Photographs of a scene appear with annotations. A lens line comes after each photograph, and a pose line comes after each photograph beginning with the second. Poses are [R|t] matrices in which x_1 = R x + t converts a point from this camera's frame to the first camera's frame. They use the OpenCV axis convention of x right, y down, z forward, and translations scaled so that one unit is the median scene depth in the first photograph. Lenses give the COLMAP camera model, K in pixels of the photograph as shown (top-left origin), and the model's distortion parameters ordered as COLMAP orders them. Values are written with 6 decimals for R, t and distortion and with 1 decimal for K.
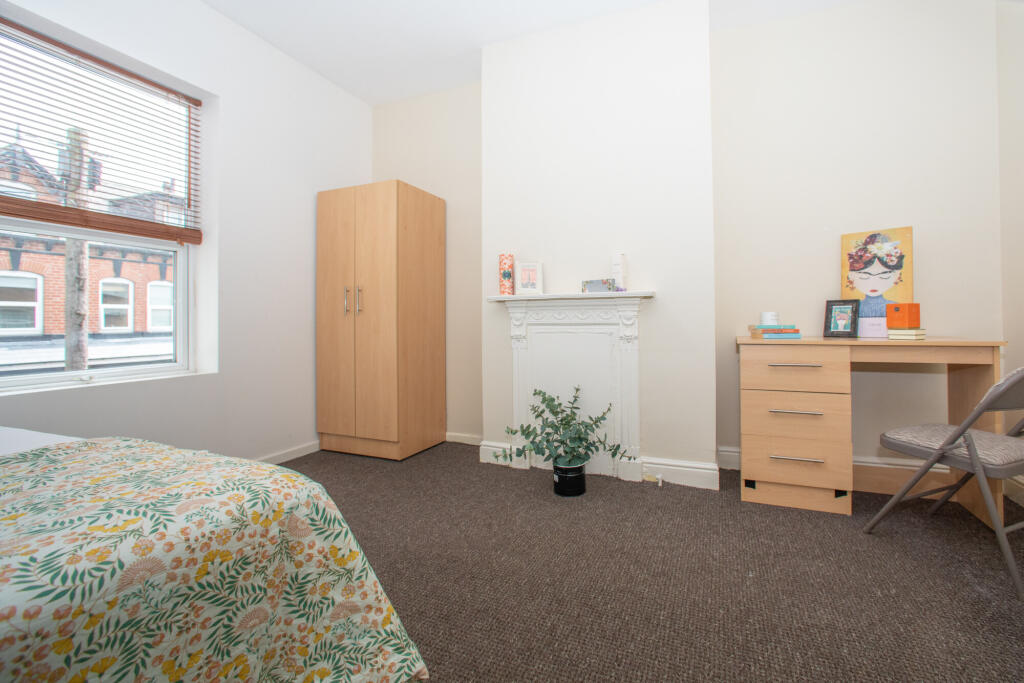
lens RADIAL K [[411.3, 0, 512.0], [0, 411.3, 341.5], [0, 0, 1]] dist [-0.002241, 0.000084]
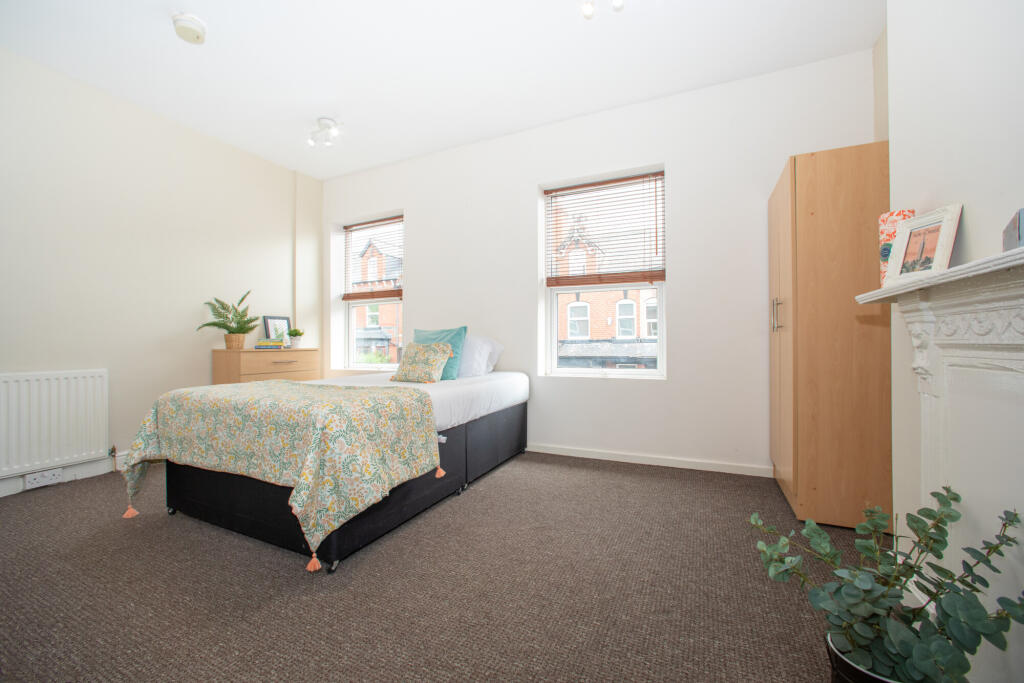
lens RADIAL K [[411.3, 0, 512.0], [0, 411.3, 341.5], [0, 0, 1]] dist [-0.002241, 0.000084]
pose [[0.051816, 0.037026, -0.997970, 0.607009], [-0.037125, 0.998693, 0.035125, -0.051316], [0.997966, 0.035229, 0.053122, 0.624939]]
